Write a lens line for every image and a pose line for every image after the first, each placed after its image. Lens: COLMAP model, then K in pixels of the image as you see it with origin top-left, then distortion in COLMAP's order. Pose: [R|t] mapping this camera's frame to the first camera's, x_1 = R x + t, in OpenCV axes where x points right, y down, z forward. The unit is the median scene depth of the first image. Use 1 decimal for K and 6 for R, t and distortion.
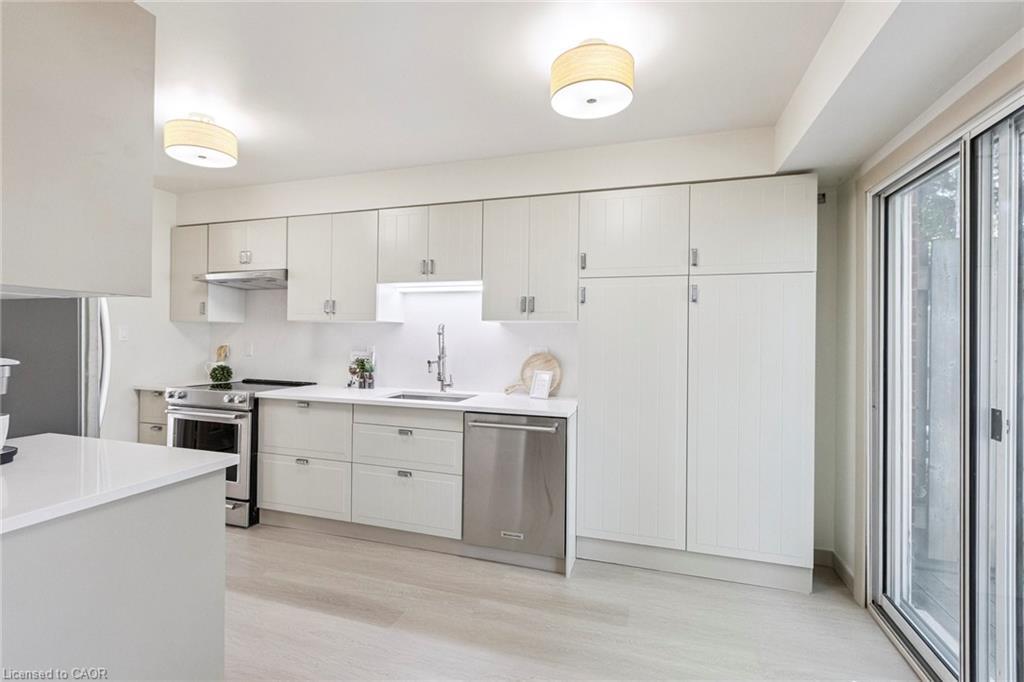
lens RADIAL K [[465.9, 0, 508.6], [0, 465.9, 337.2], [0, 0, 1]] dist [0.002359, 0.000154]
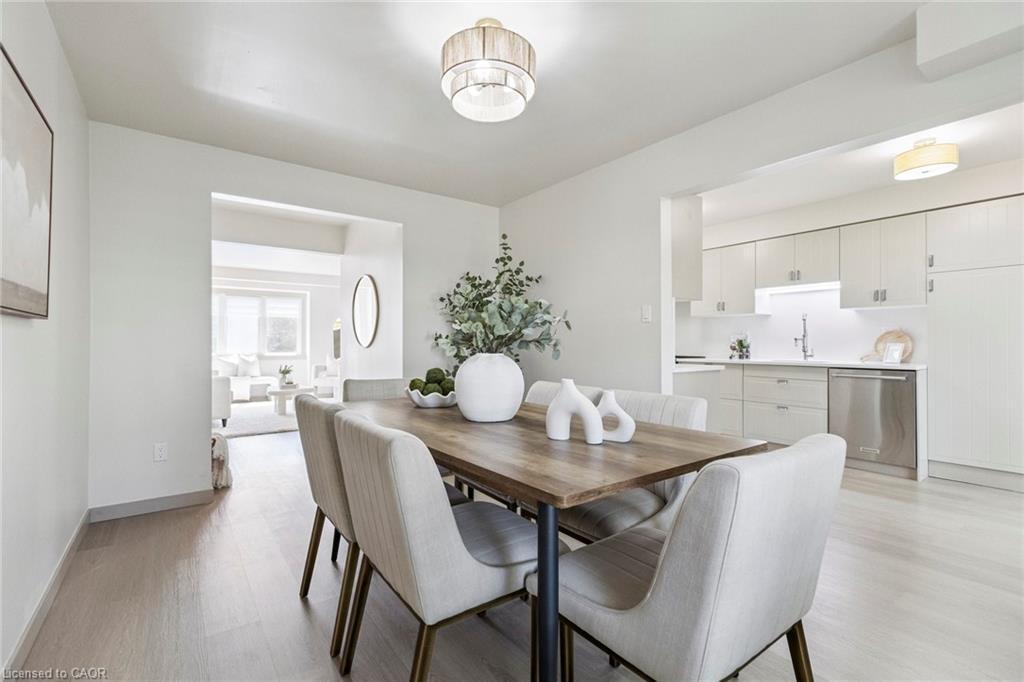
lens RADIAL K [[465.9, 0, 508.8], [0, 465.9, 341.5], [0, 0, 1]] dist [0.002359, 0.000154]
pose [[0.810797, -0.013492, -0.585171, -0.042592], [0.006760, 0.999883, -0.013688, 0.076170], [0.585288, 0.007143, 0.810794, -0.752024]]
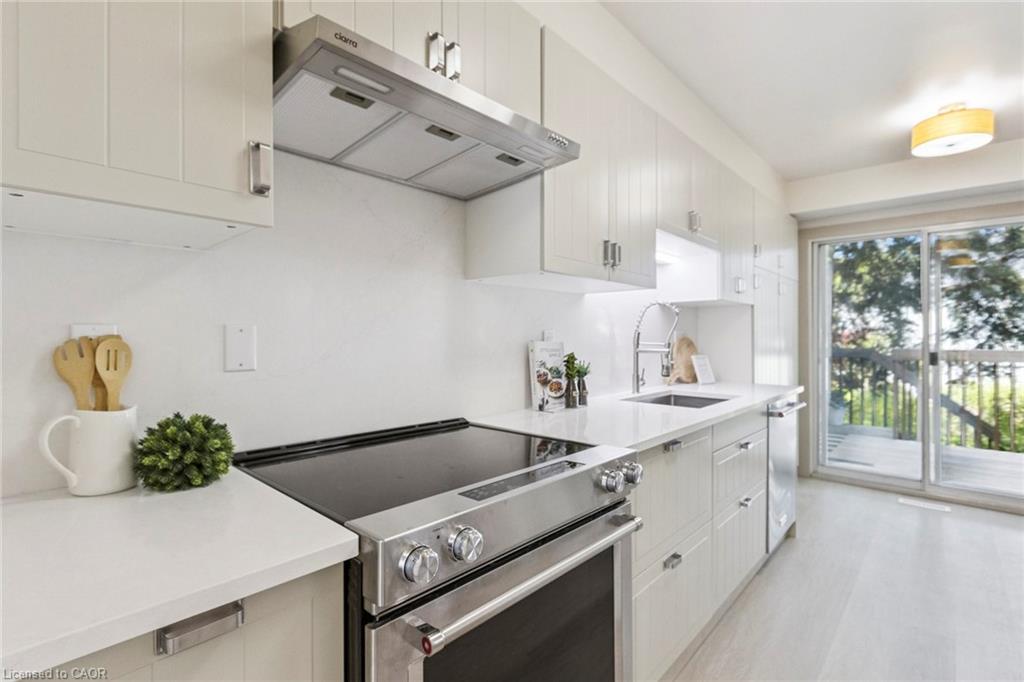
lens RADIAL K [[465.9, 0, 511.7], [0, 465.9, 337.3], [0, 0, 1]] dist [0.002359, 0.000154]
pose [[0.437947, -0.013628, 0.898897, -0.935909], [0.008390, 0.999904, 0.011072, 0.021238], [-0.898962, 0.002693, 0.438019, 0.911963]]
